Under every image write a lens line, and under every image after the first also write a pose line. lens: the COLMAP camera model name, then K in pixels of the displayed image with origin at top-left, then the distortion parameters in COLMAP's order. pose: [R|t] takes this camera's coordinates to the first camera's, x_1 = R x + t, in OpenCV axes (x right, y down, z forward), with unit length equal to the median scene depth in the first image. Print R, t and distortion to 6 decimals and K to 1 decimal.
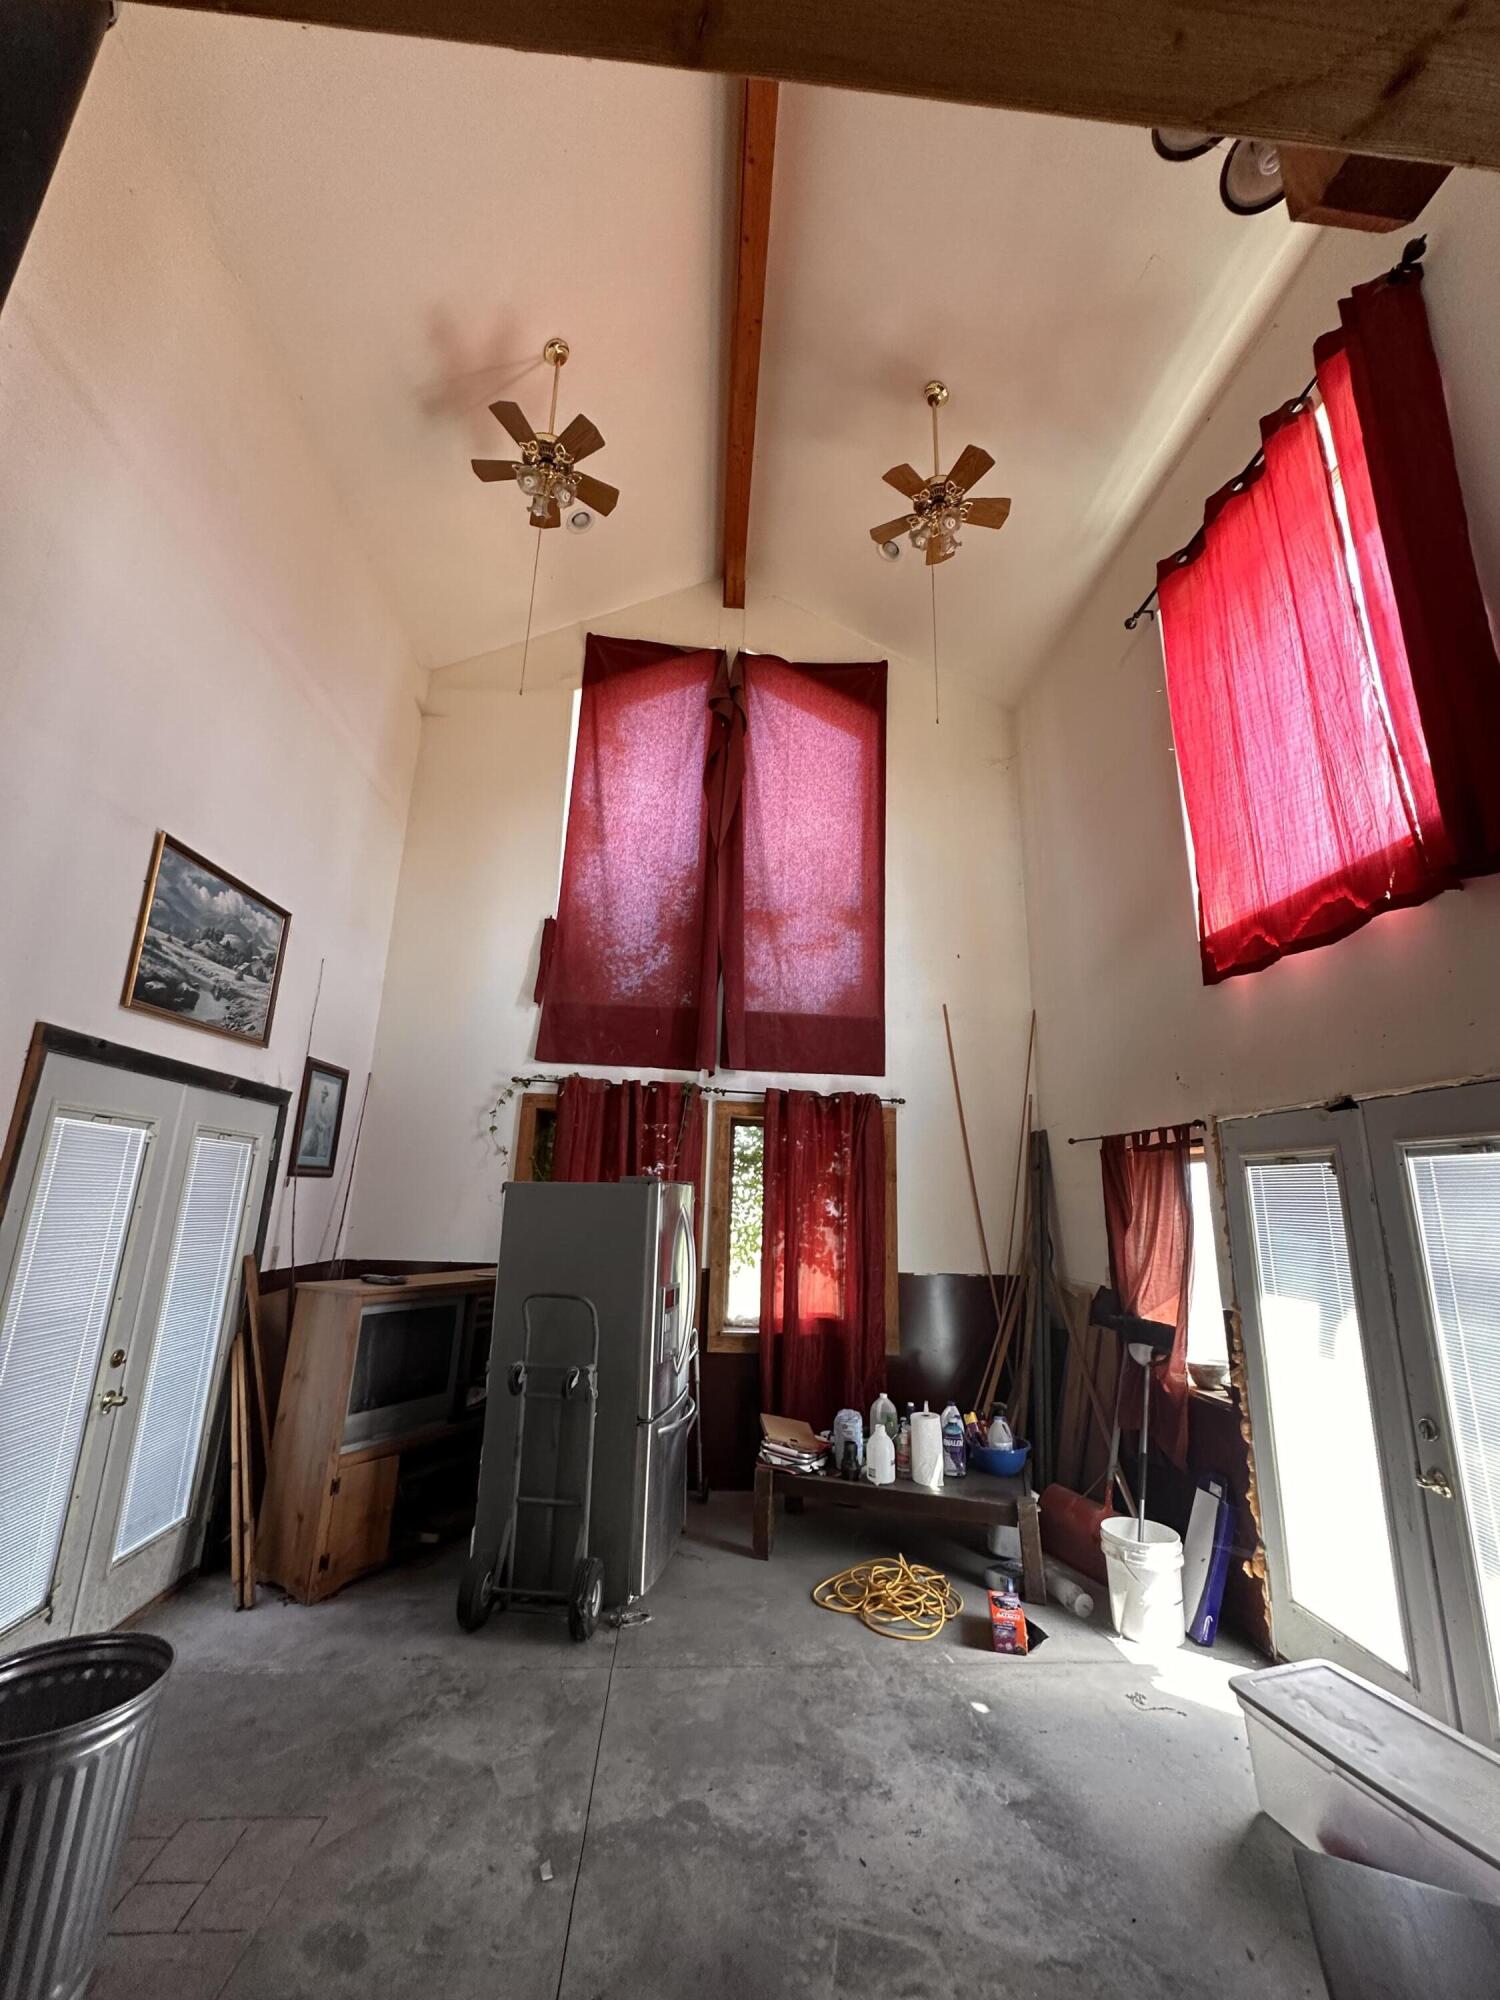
lens RADIAL K [[795.3, 0, 755.0], [0, 795.3, 1002.4], [0, 0, 1]] dist [-0.005992, 0.001329]
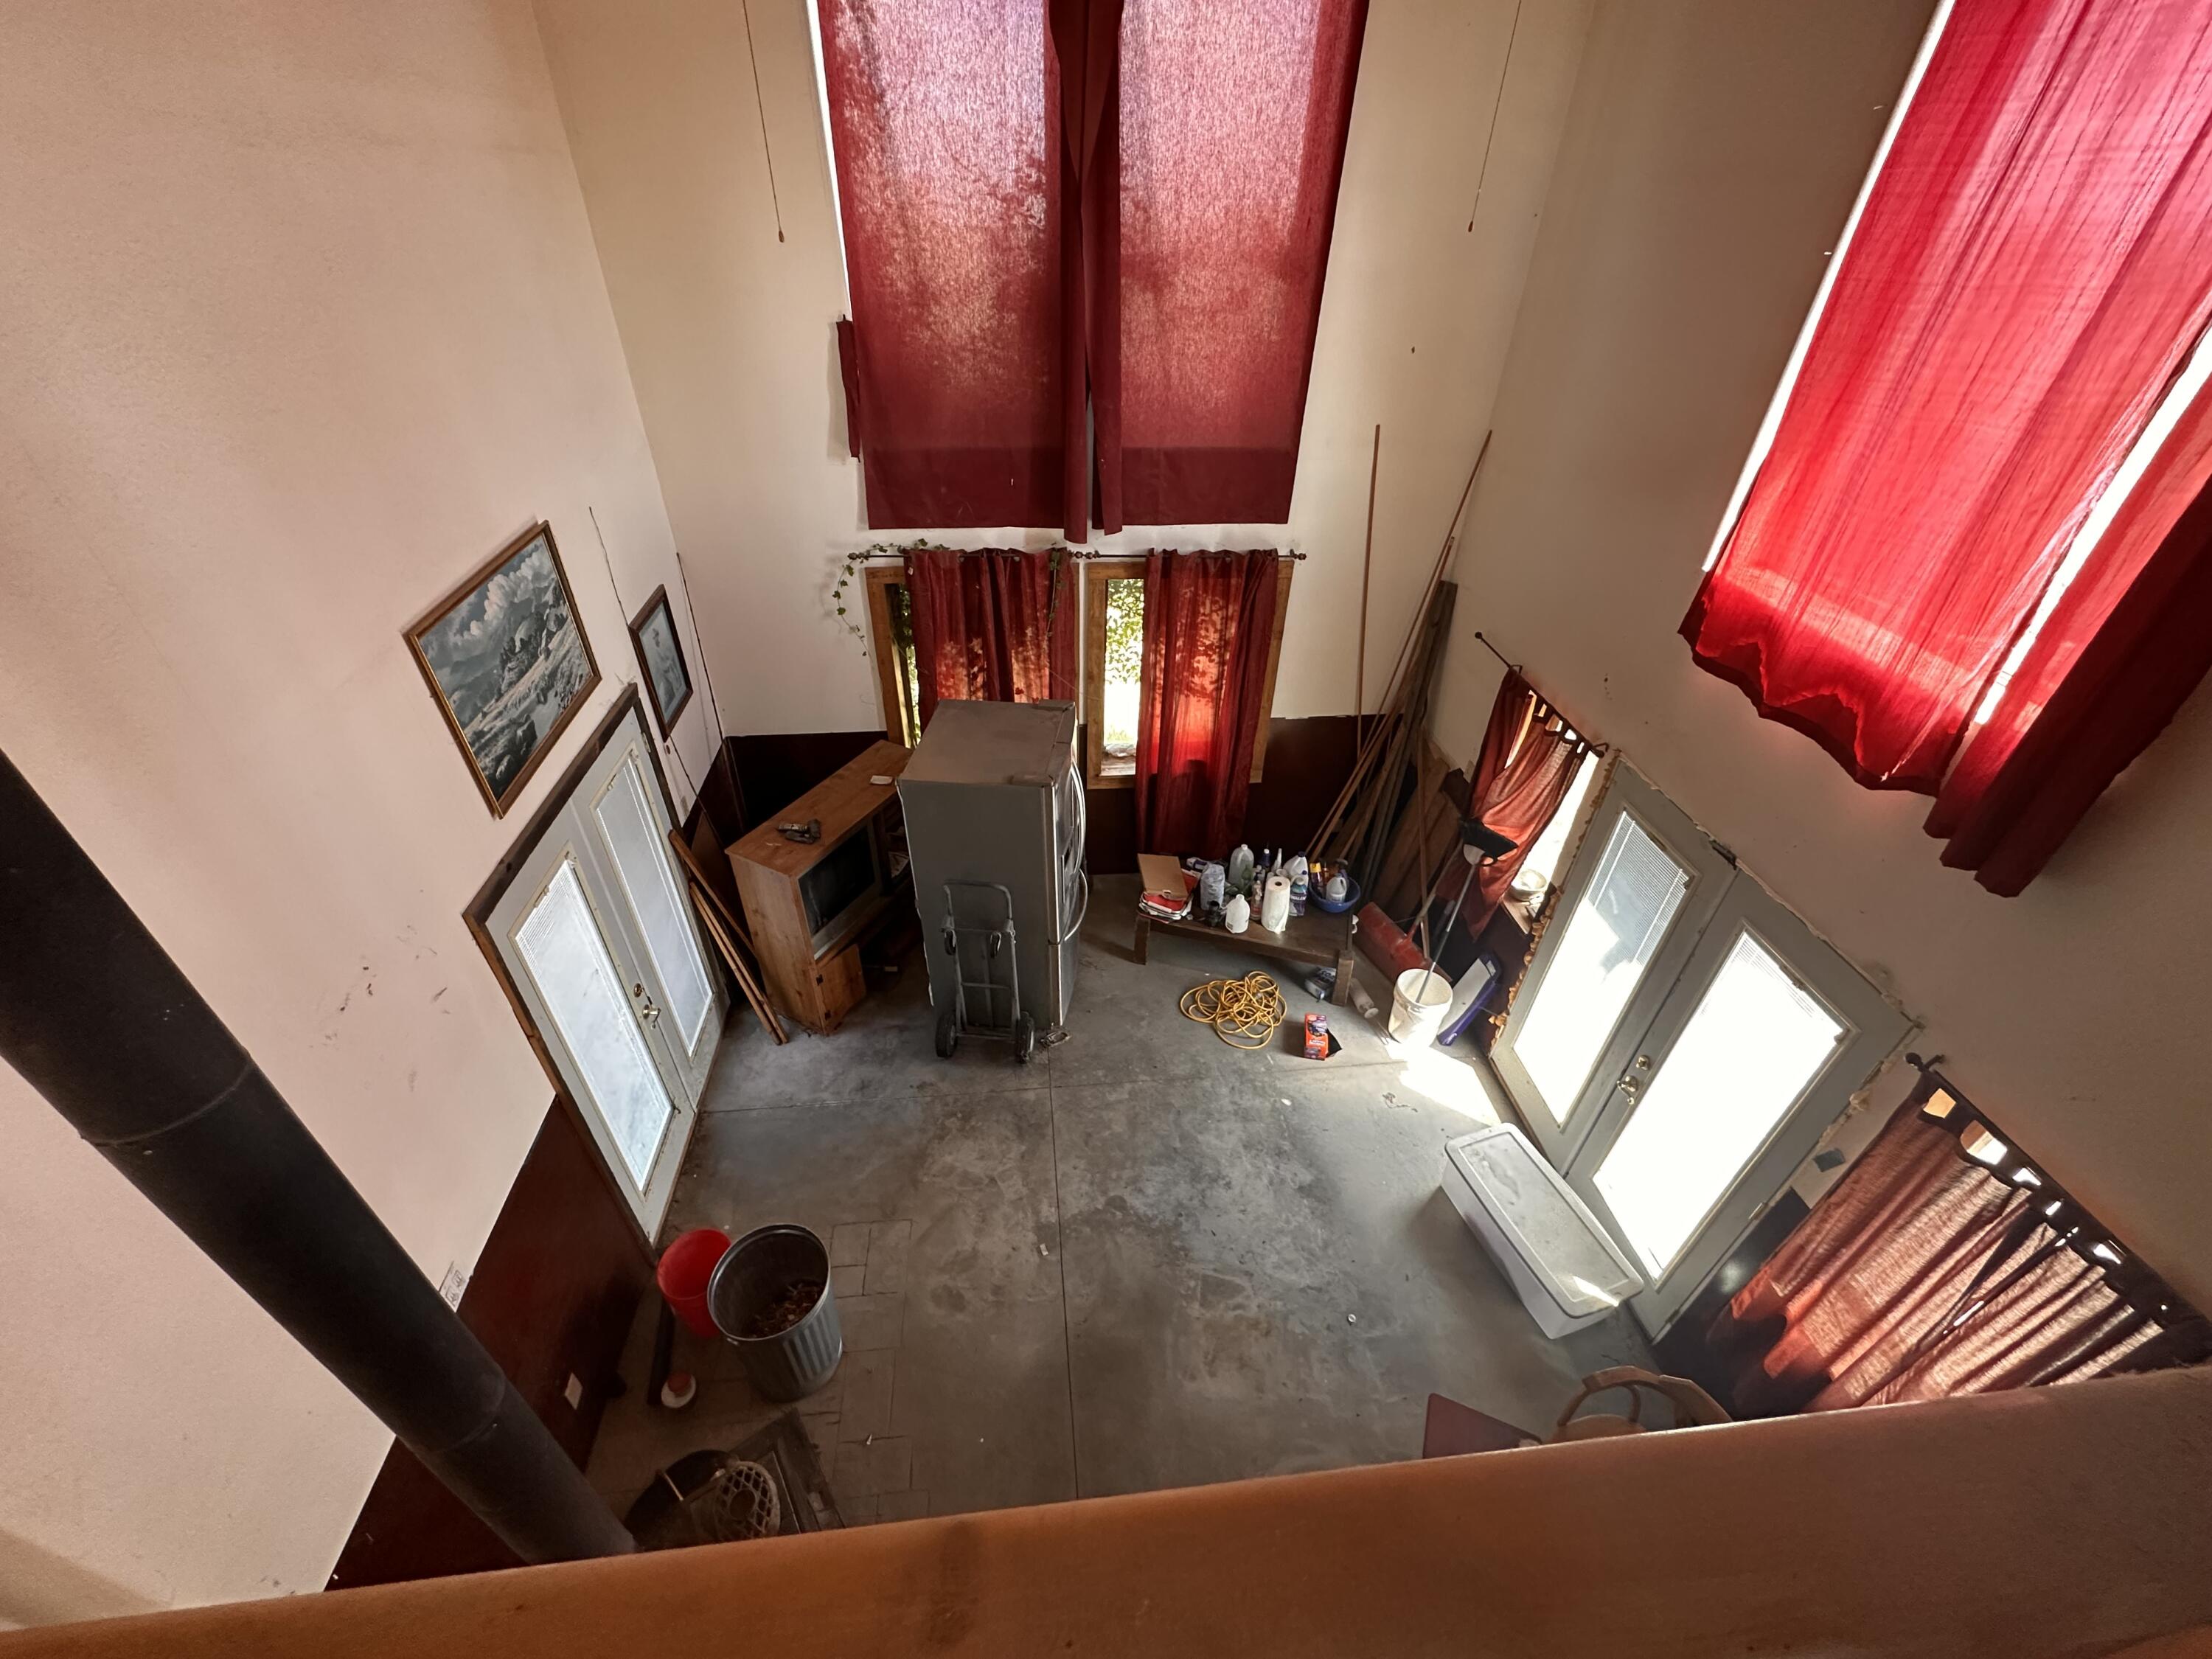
lens RADIAL K [[879.6, 0, 1103.4], [0, 879.6, 826.3], [0, 0, 1]] dist [-0.005992, 0.001329]
pose [[0.999735, -0.019309, 0.012526, -0.089854], [0.002723, 0.639638, 0.768672, -0.766611], [-0.022855, -0.768434, 0.639521, 0.303176]]
